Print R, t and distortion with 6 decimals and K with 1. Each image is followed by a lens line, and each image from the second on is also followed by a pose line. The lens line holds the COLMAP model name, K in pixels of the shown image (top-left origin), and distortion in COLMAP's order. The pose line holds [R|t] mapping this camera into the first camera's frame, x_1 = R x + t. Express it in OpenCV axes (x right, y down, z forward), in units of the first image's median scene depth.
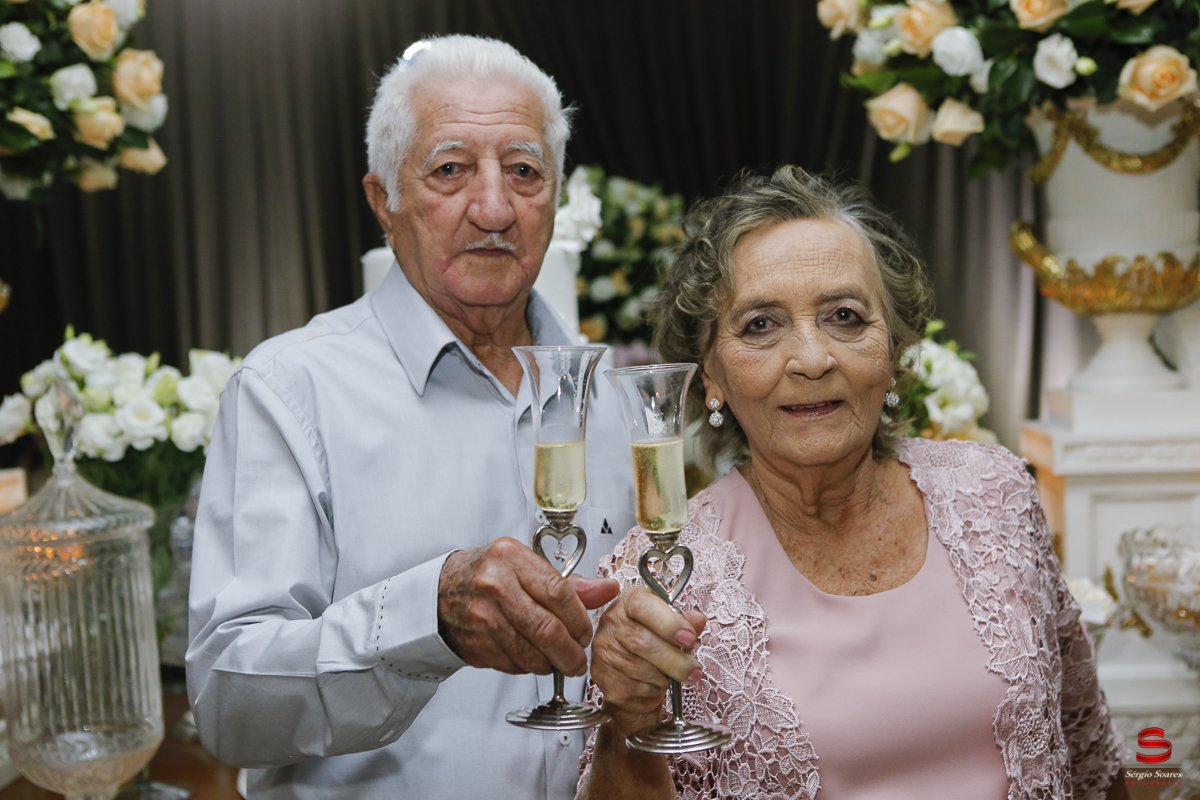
lens RADIAL K [[1765.4, 0, 600.0], [0, 1765.4, 400.0], [0, 0, 1]] dist [-0.128609, 0.971418]
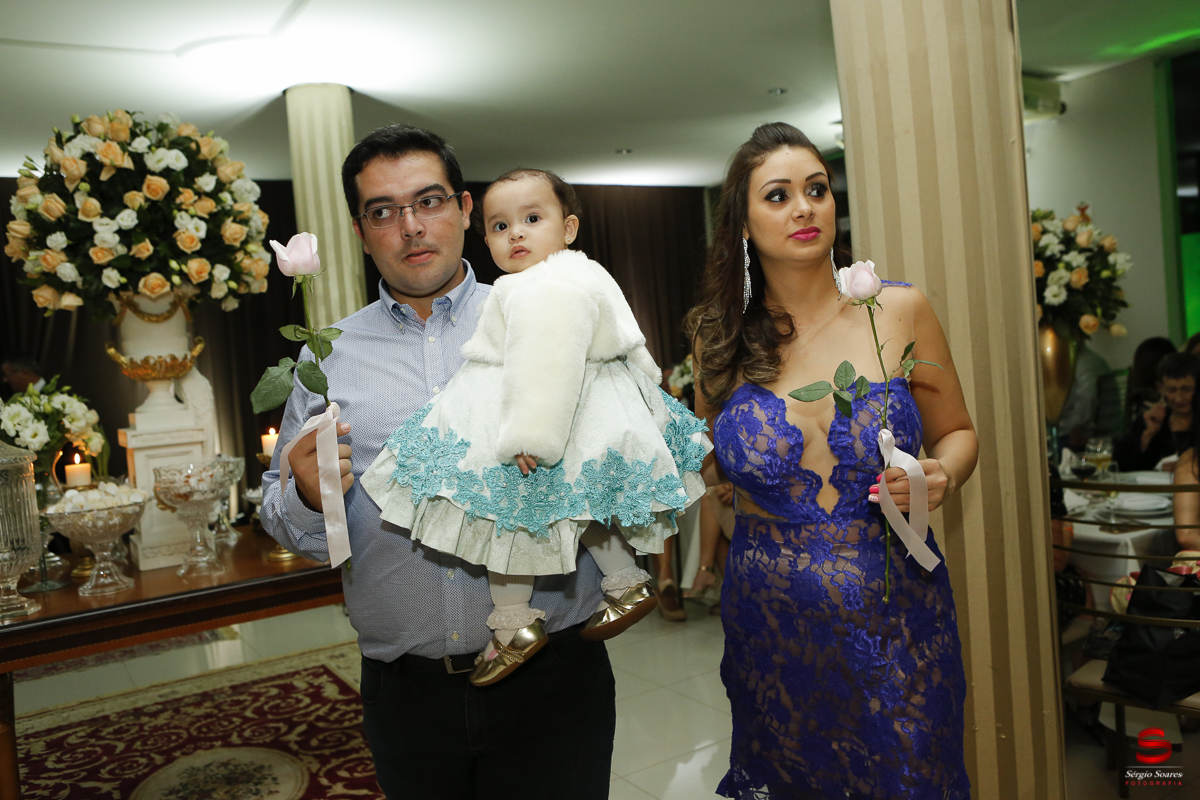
lens RADIAL K [[996.7, 0, 600.0], [0, 996.7, 400.0], [0, 0, 1]] dist [-0.094936, 0.117303]
pose [[0.815301, -0.049524, 0.576915, 0.016874], [0.072483, 0.997228, -0.016829, 0.045790], [-0.574482, 0.055537, 0.816631, -0.454219]]
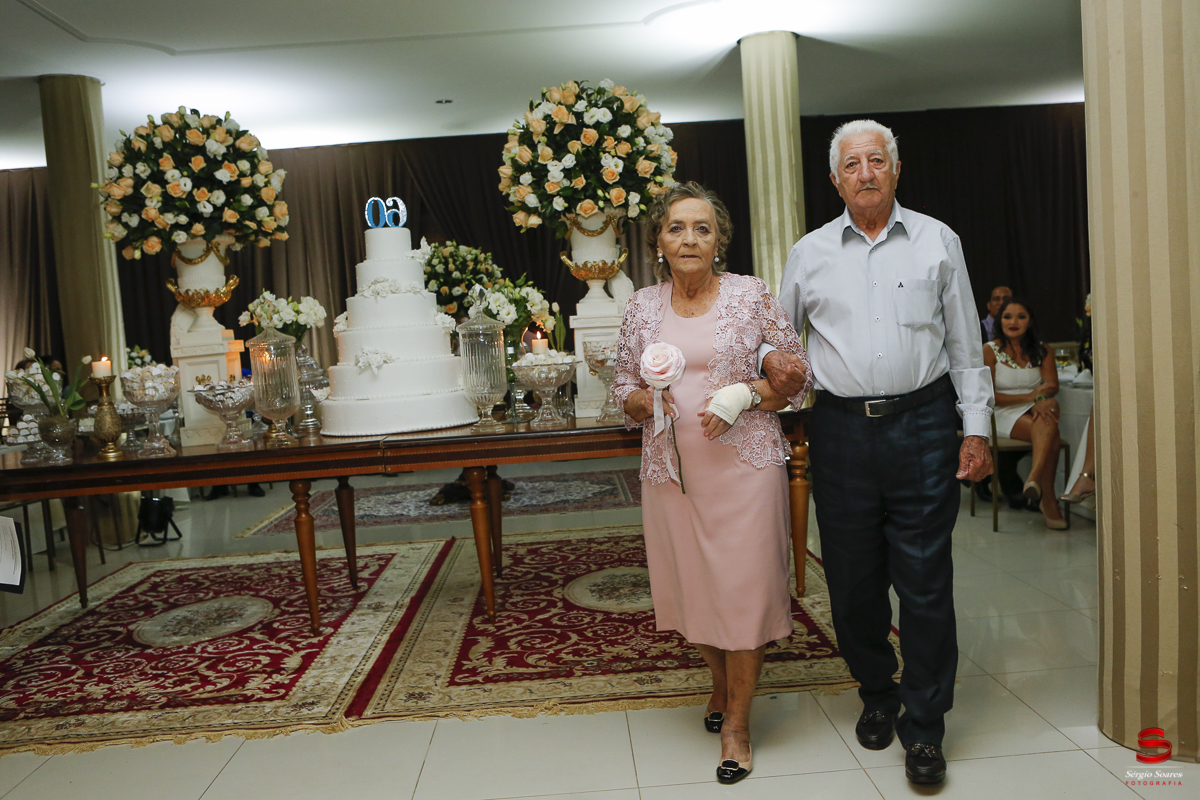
lens RADIAL K [[1026.0, 0, 600.0], [0, 1026.0, 400.0], [0, 0, 1]] dist [-0.068211, 0.007598]
pose [[0.994954, -0.023533, 0.097531, 0.123865], [0.021863, 0.999596, 0.018161, 0.144020], [-0.097919, -0.015937, 0.995067, -0.919953]]
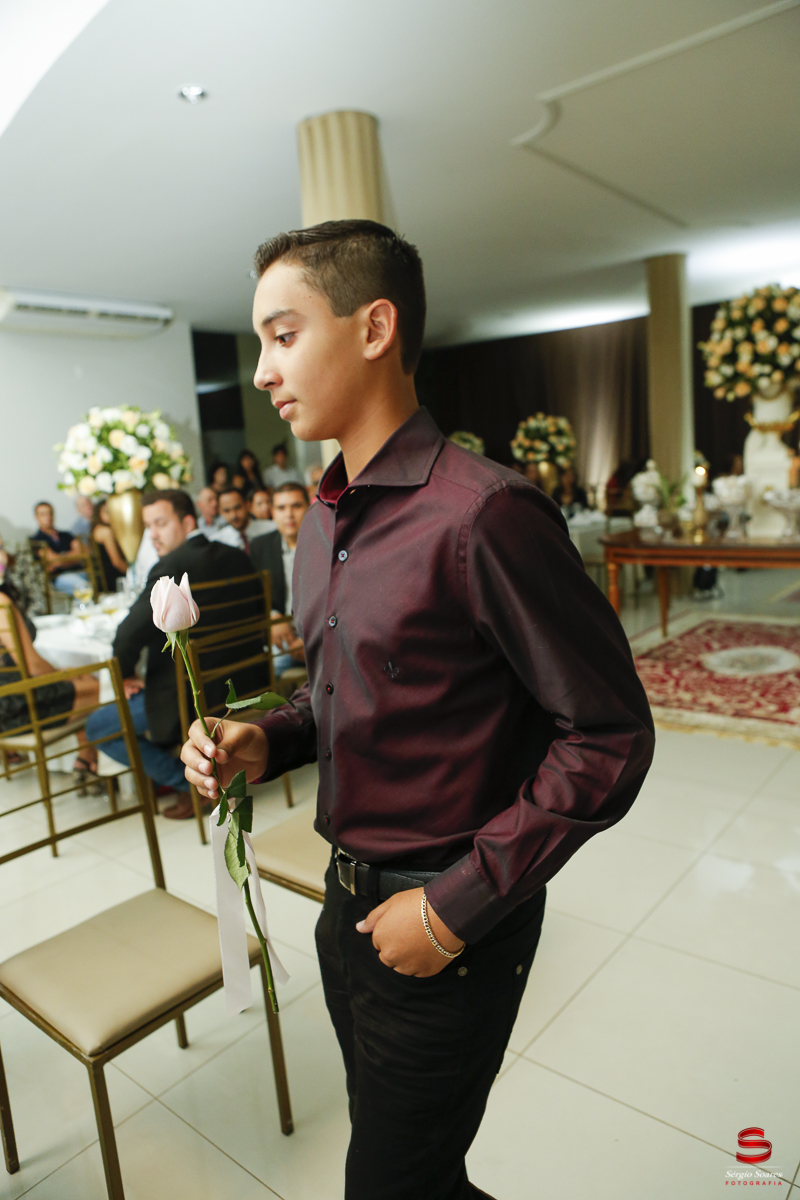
lens RADIAL K [[821.6, 0, 400.0], [0, 821.6, 600.0], [0, 0, 1]] dist [-0.092235, 0.074785]
pose [[0.808018, 0.095135, -0.581426, 0.035070], [-0.004298, 0.987802, 0.155655, 0.090208], [0.589142, -0.123273, 0.798571, -1.185472]]
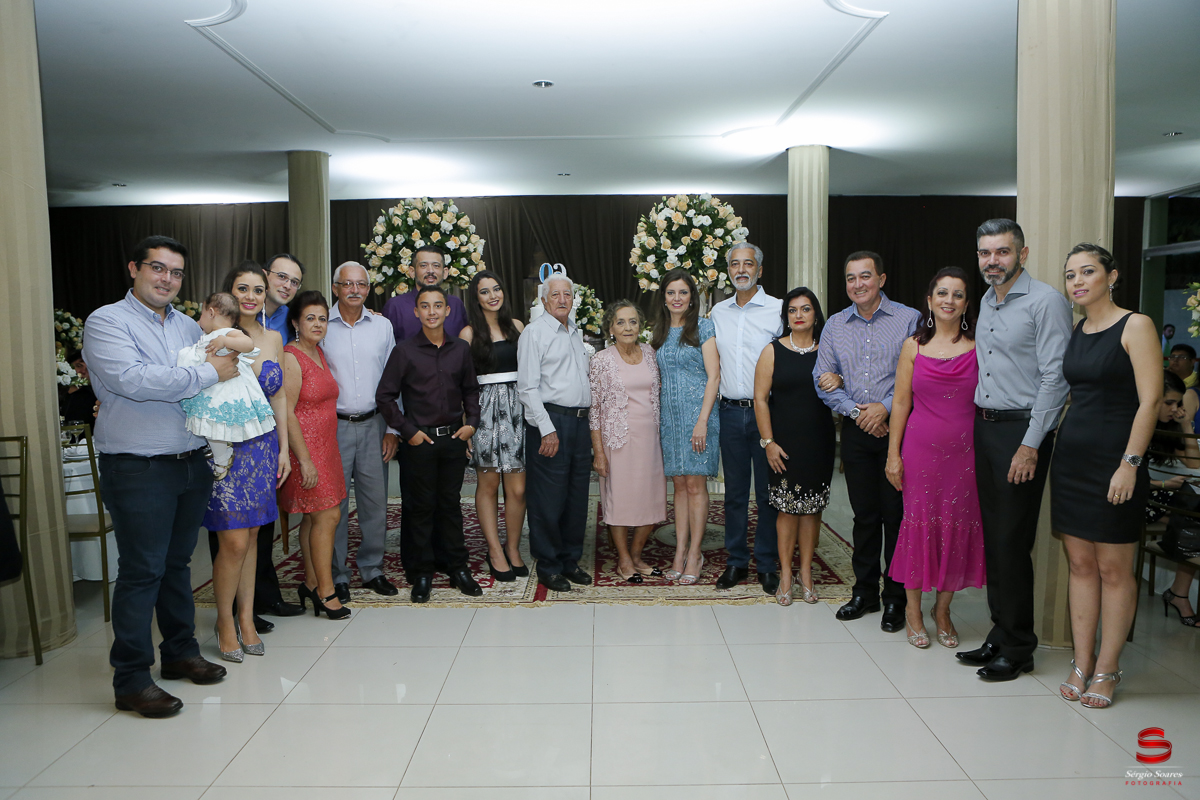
lens RADIAL K [[869.7, 0, 600.0], [0, 869.7, 400.0], [0, 0, 1]] dist [-0.098184, 0.000085]
pose [[0.997042, 0.036435, 0.067681, -0.103746], [-0.038590, 0.998780, 0.030817, 0.090831], [-0.066475, -0.033338, 0.997231, -1.414676]]
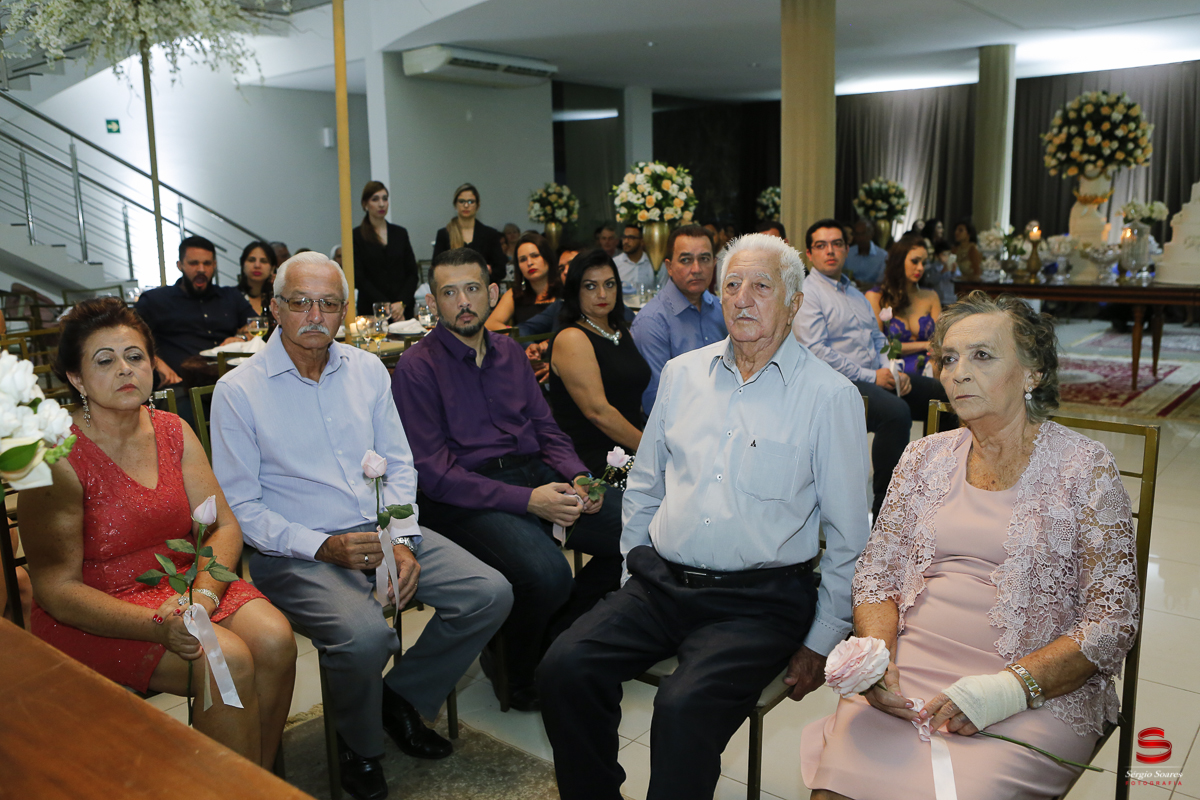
lens RADIAL K [[996.7, 0, 600.0], [0, 996.7, 400.0], [0, 0, 1]] dist [-0.094936, 0.117303]
pose [[0.812587, 0.143264, -0.564958, 0.184340], [-0.052896, 0.983447, 0.173305, 0.151085], [0.580434, -0.110941, 0.806714, -2.670342]]
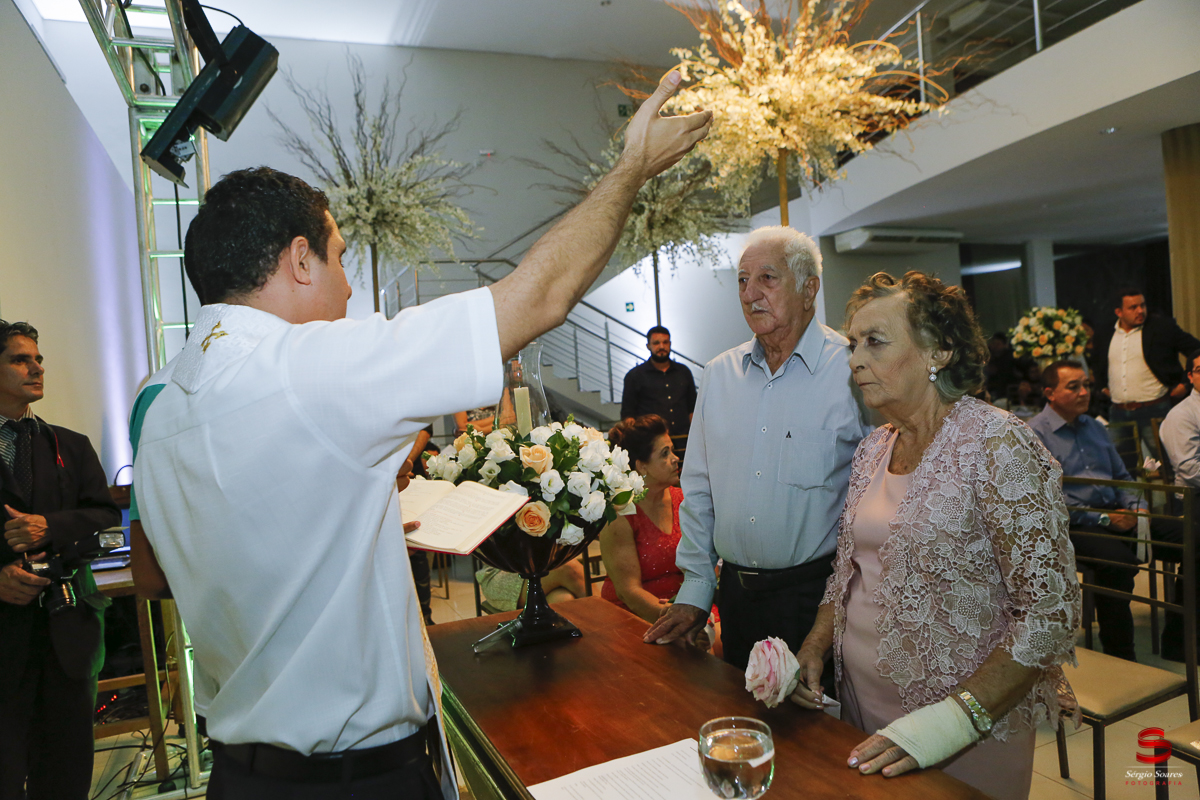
lens RADIAL K [[821.6, 0, 600.0], [0, 821.6, 400.0], [0, 0, 1]] dist [-0.092235, 0.074785]
pose [[0.452897, 0.046262, -0.890362, 0.388256], [0.000585, 0.998637, 0.052186, 0.139510], [0.891563, -0.024156, 0.452253, -2.834878]]
